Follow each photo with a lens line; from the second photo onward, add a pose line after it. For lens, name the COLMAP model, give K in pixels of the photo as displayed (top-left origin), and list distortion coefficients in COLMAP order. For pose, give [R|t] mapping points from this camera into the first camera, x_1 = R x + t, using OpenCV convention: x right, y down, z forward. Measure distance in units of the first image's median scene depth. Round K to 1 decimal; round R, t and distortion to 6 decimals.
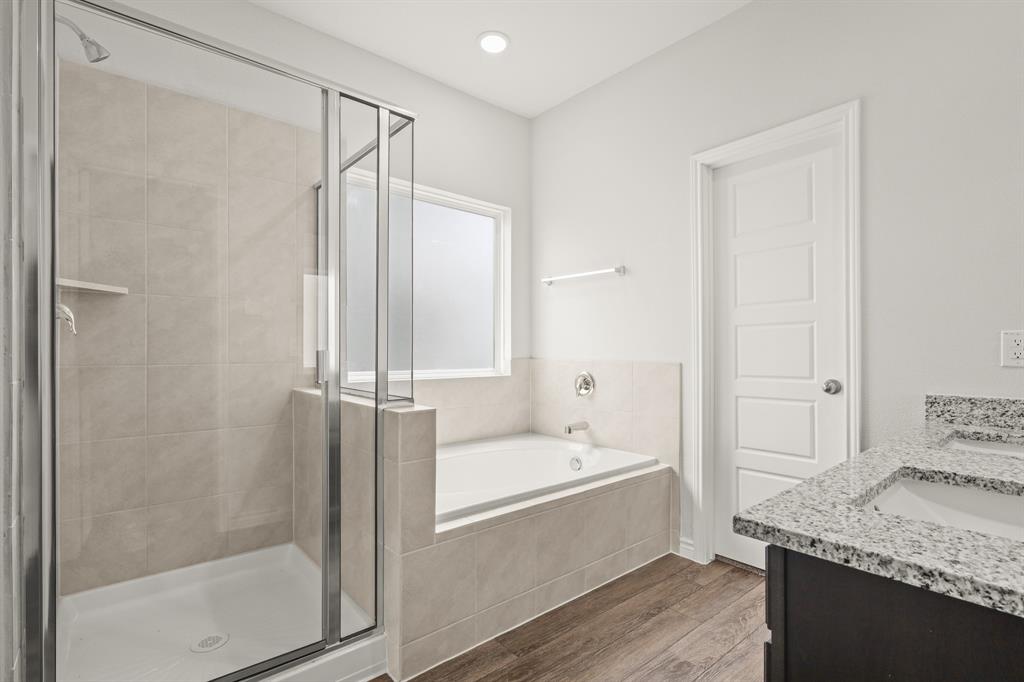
lens RADIAL K [[476.2, 0, 511.2], [0, 476.2, 347.7], [0, 0, 1]] dist [0.003357, -0.000757]
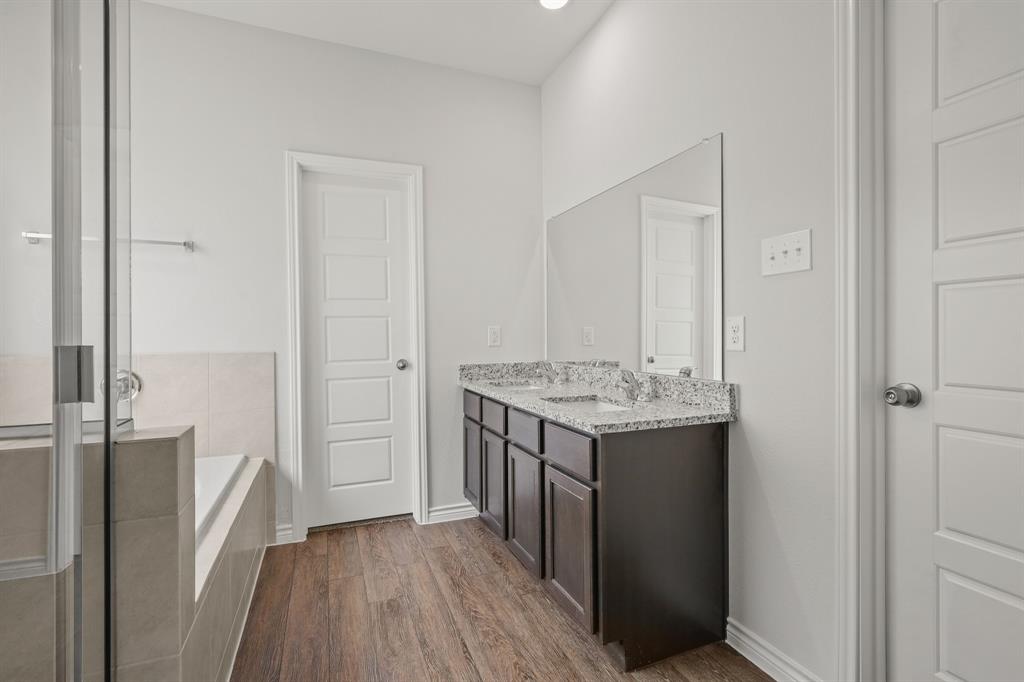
lens RADIAL K [[476.2, 0, 511.9], [0, 476.2, 330.7], [0, 0, 1]] dist [0.003357, -0.000757]
pose [[0.325340, 0.004011, 0.945589, -0.507308], [0.004370, 0.999974, -0.005746, -0.006482], [-0.945587, 0.006002, 0.325314, 0.241862]]
